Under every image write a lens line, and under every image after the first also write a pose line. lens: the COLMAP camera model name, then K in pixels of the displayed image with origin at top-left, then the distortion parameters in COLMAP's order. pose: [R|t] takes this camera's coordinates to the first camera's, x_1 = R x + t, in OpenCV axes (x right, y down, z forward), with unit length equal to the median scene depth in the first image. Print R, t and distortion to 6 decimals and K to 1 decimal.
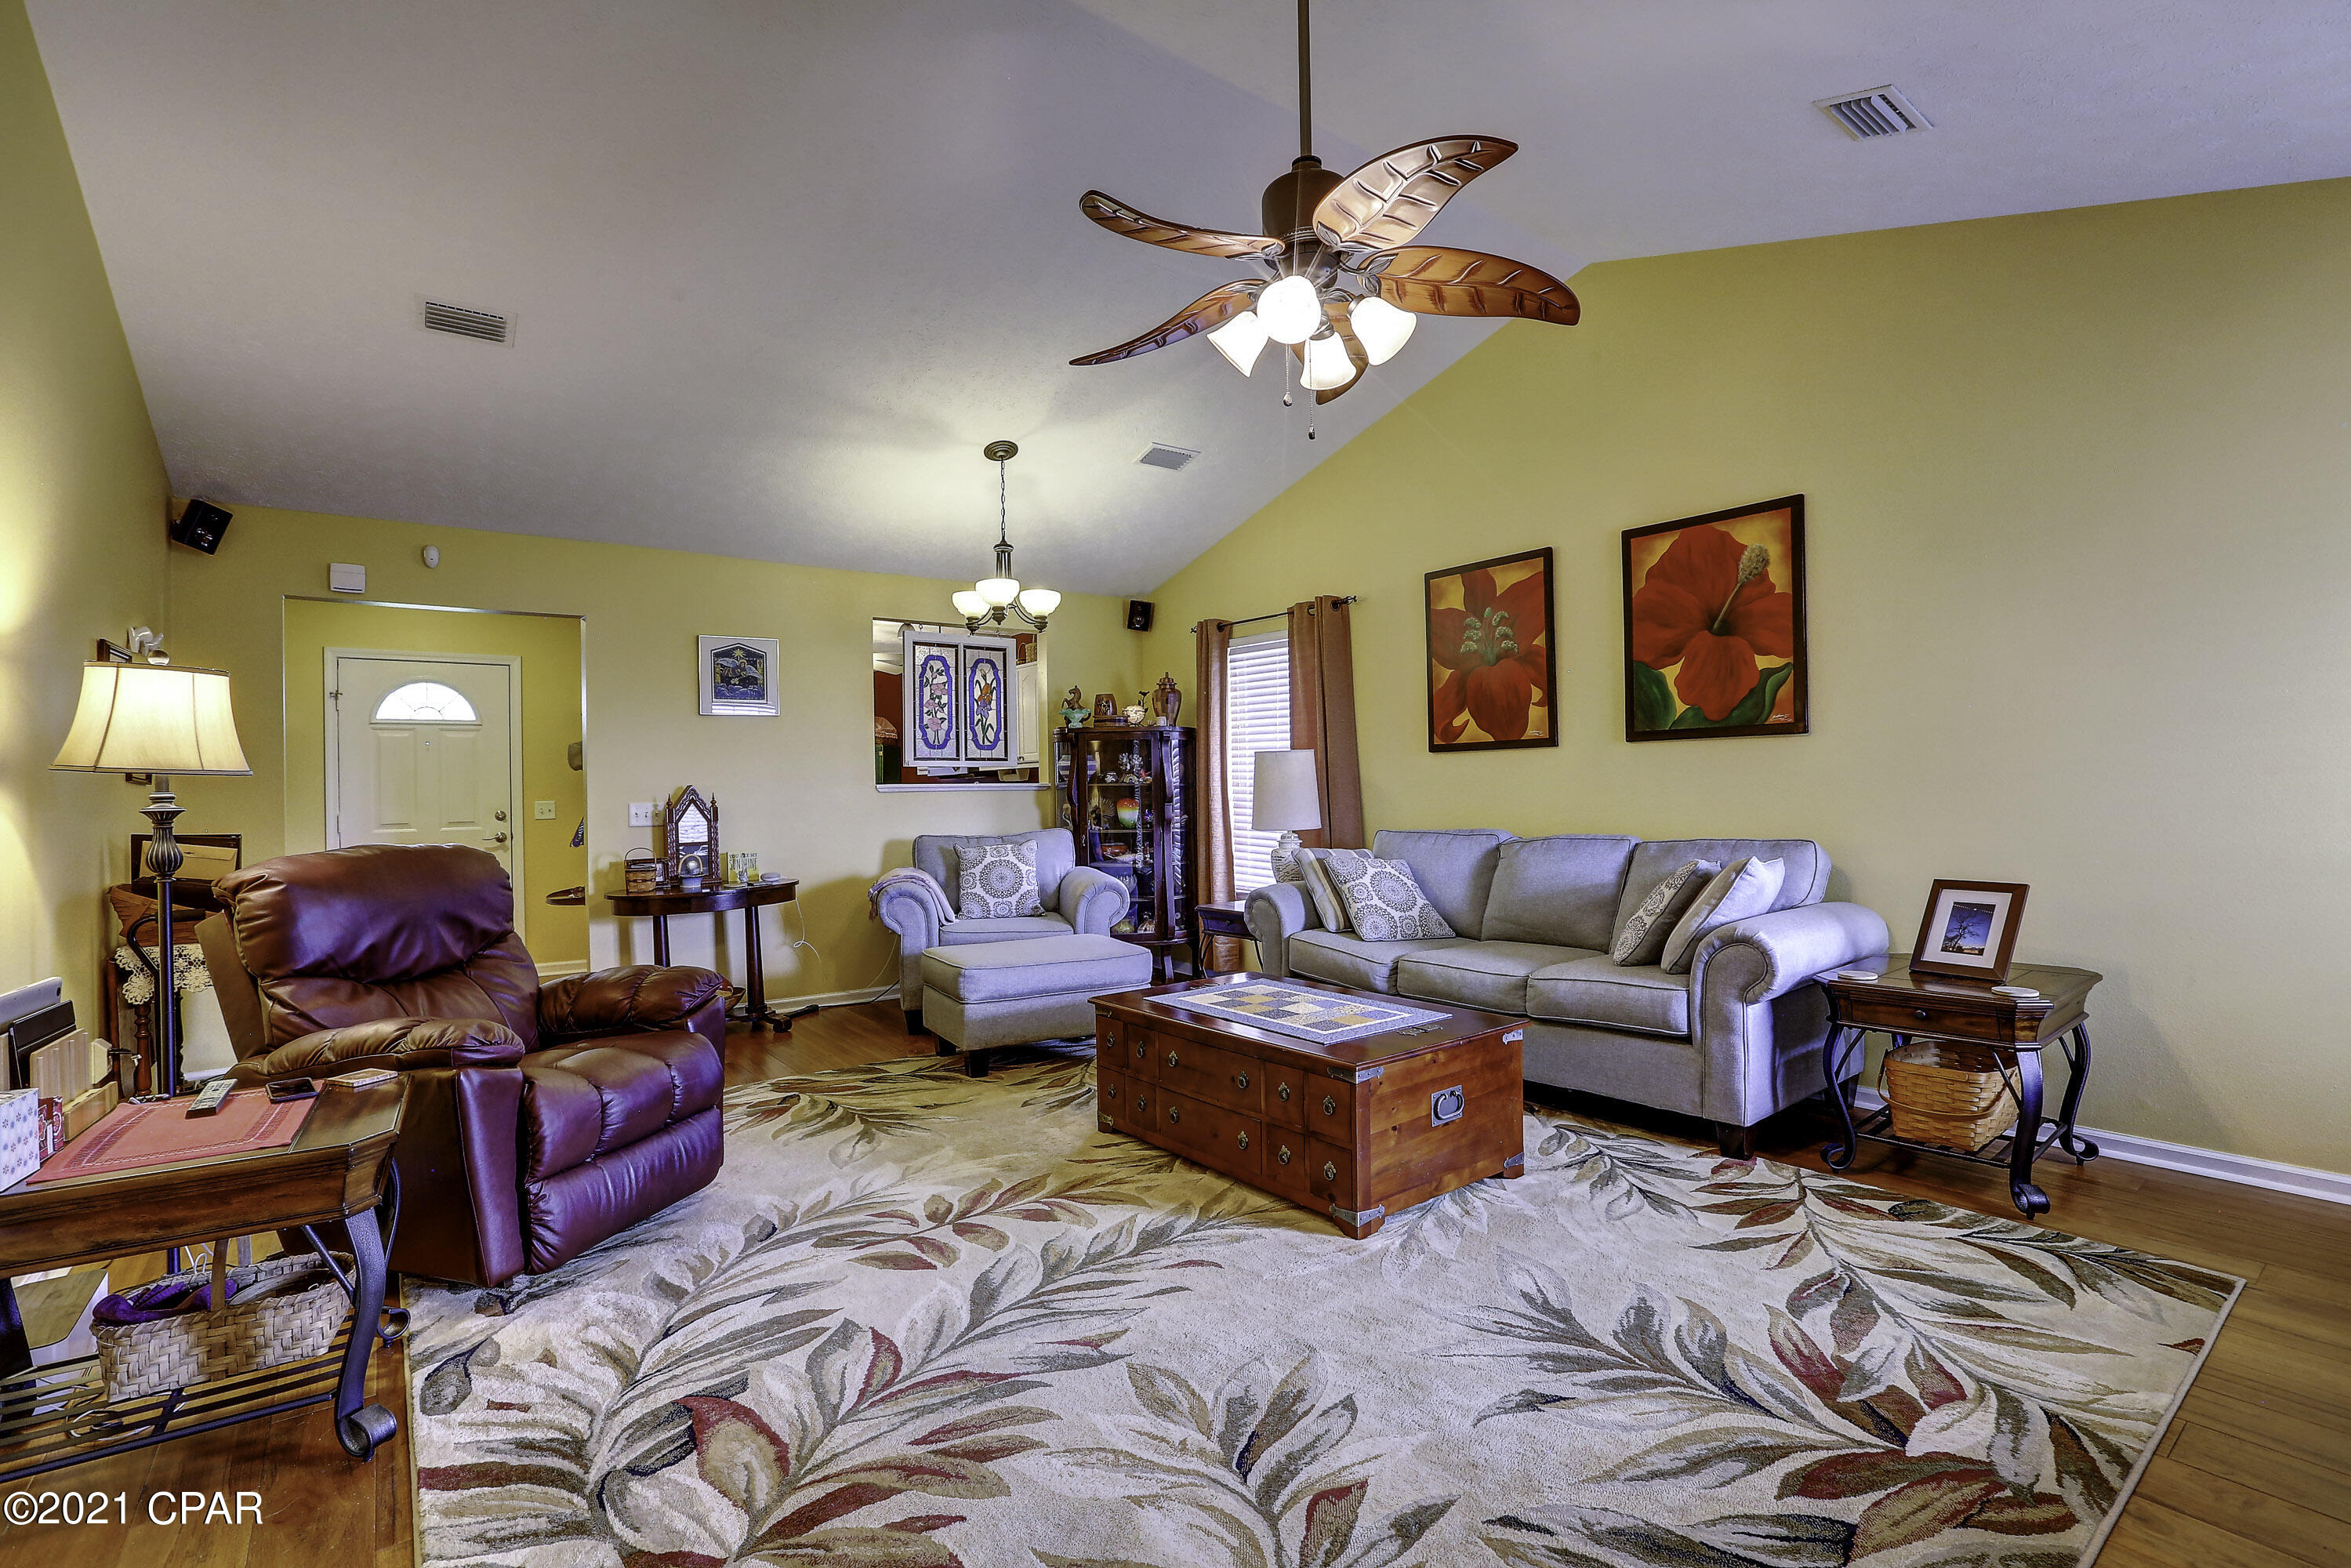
lens RADIAL K [[1068.3, 0, 1178.7], [0, 1068.3, 787.2], [0, 0, 1]] dist [-0.044030, 0.004346]
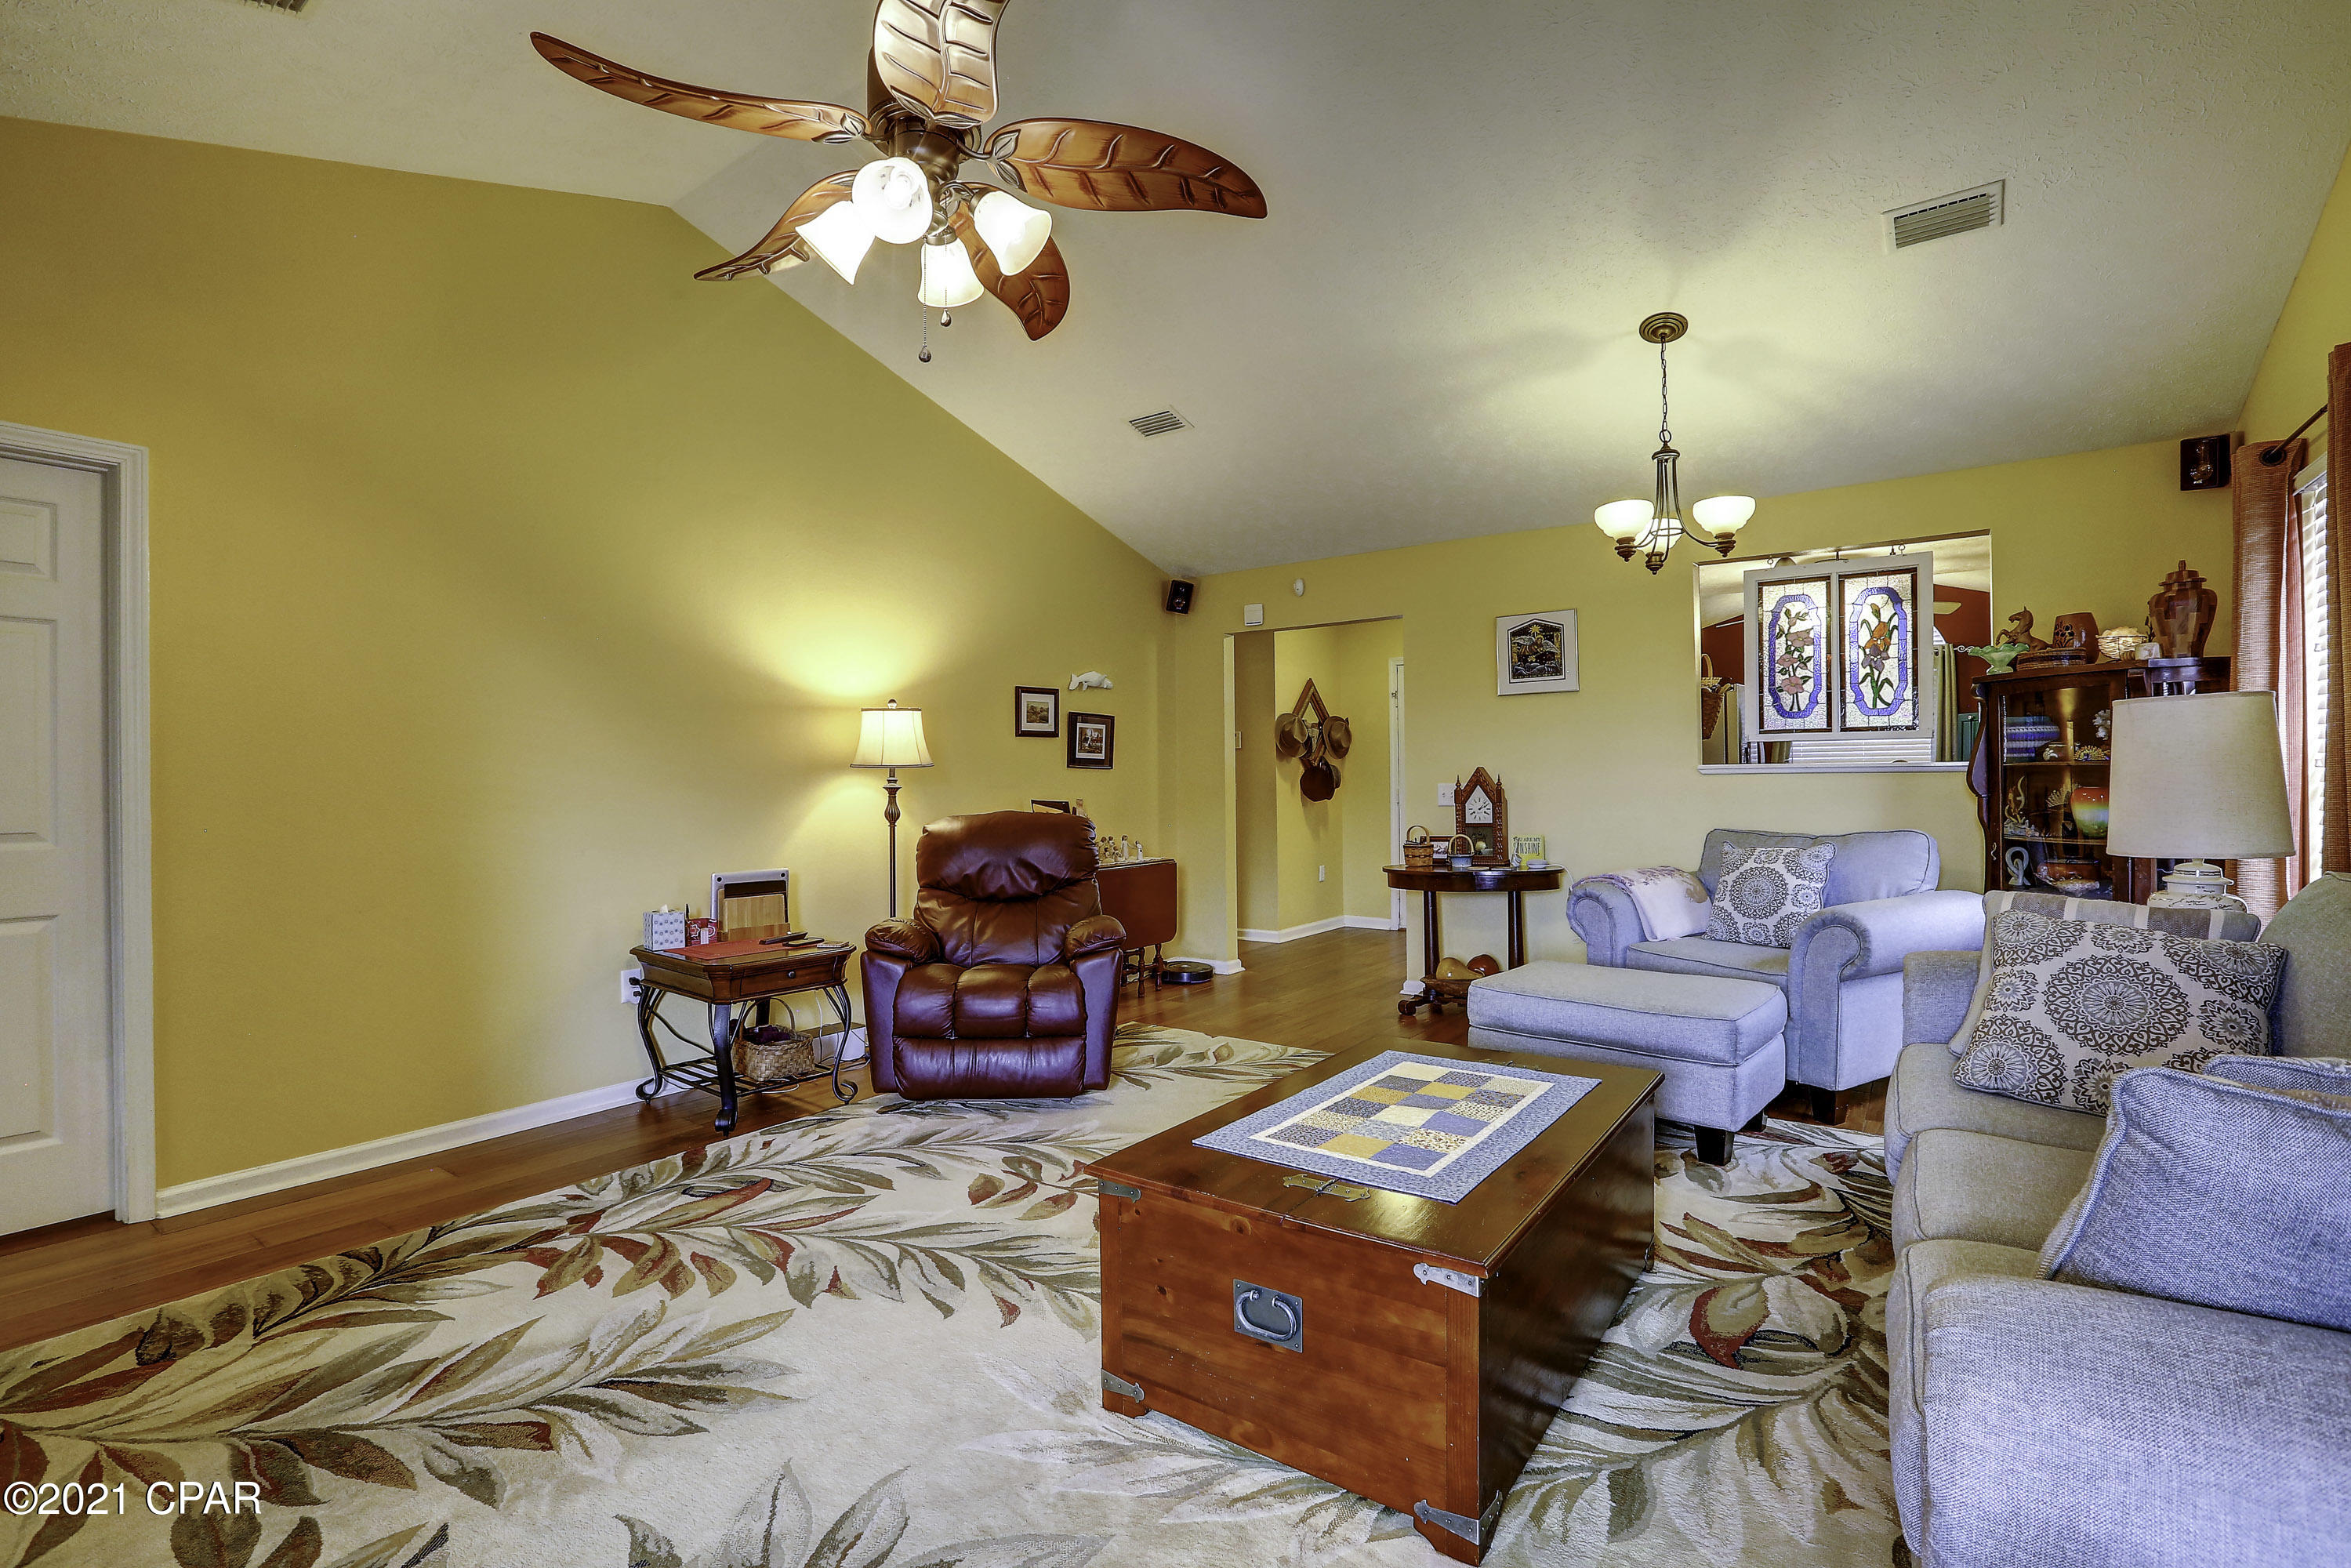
lens RADIAL K [[1068.3, 0, 1170.2], [0, 1068.3, 789.7], [0, 0, 1]] dist [-0.044030, 0.004346]
pose [[0.284811, 0.020571, -0.958363, 0.589468], [0.006381, 0.999707, 0.023355, -0.007802], [0.958562, -0.012767, 0.284596, 0.575756]]
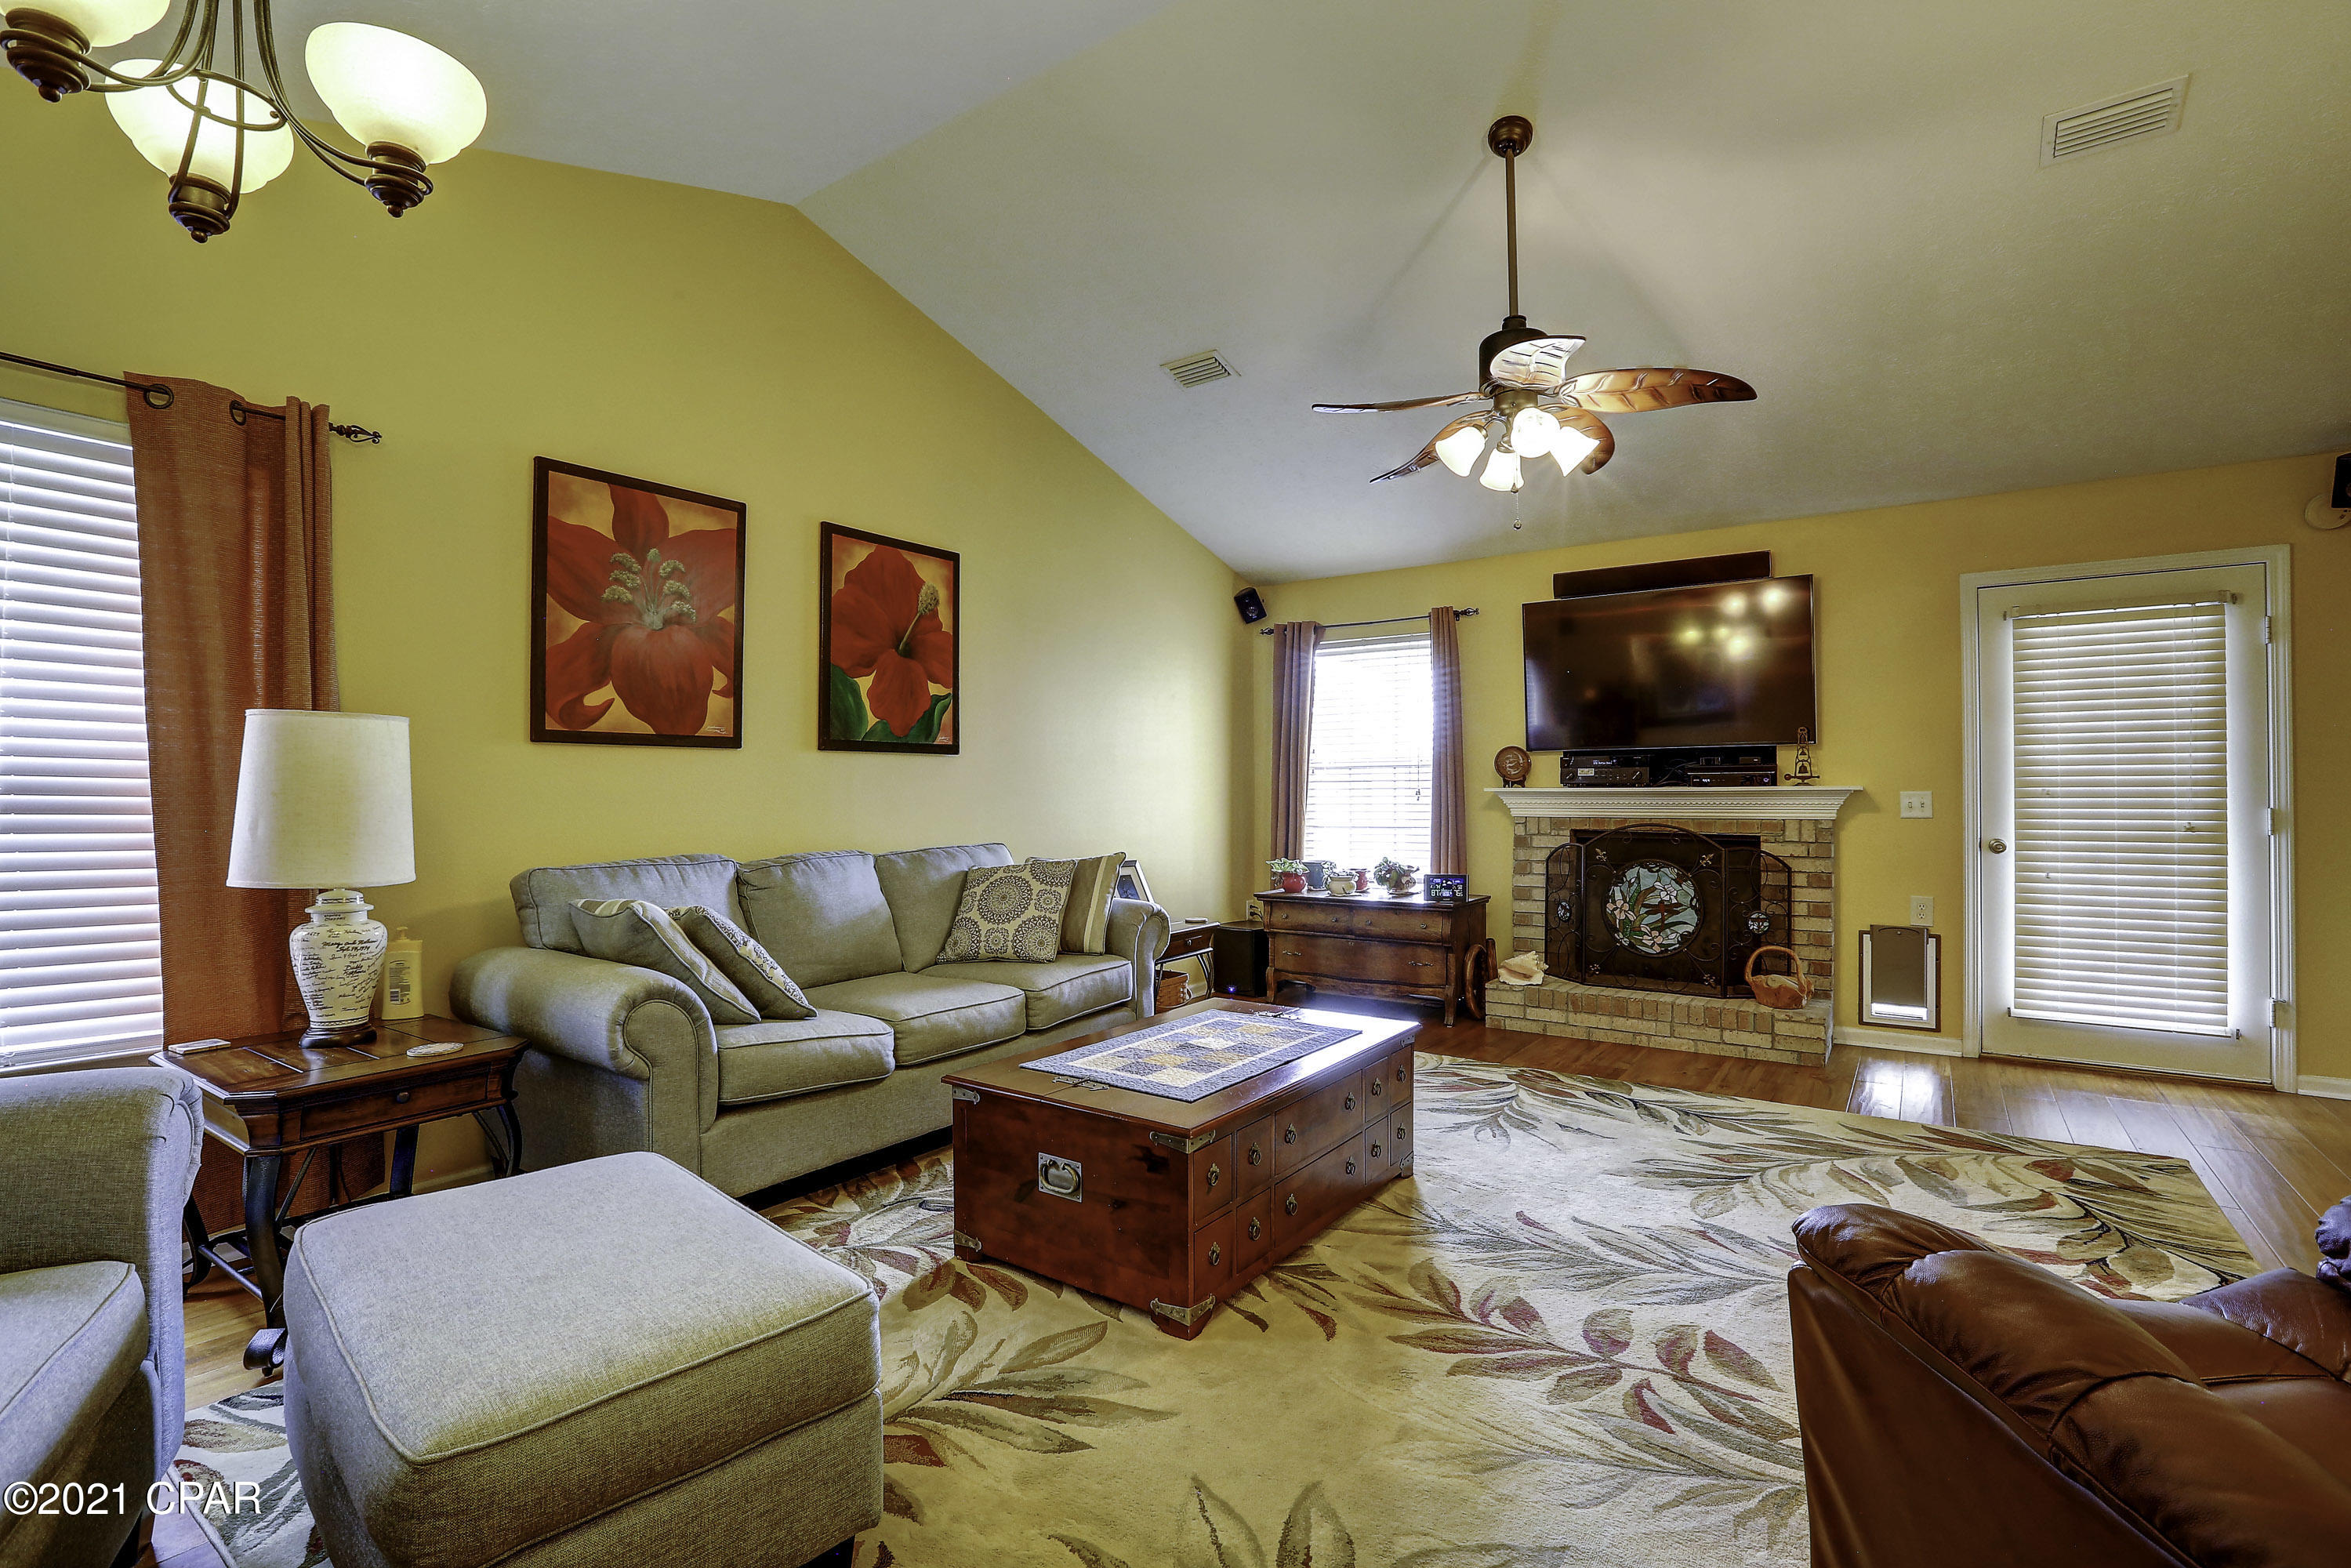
lens RADIAL K [[1068.3, 0, 1168.4], [0, 1068.3, 788.1], [0, 0, 1]] dist [-0.044030, 0.004346]
pose [[-0.286171, 0.021418, 0.957939, -0.613697], [0.006209, 0.999771, -0.020499, 0.012722], [-0.958159, 0.000082, -0.286238, 1.093460]]
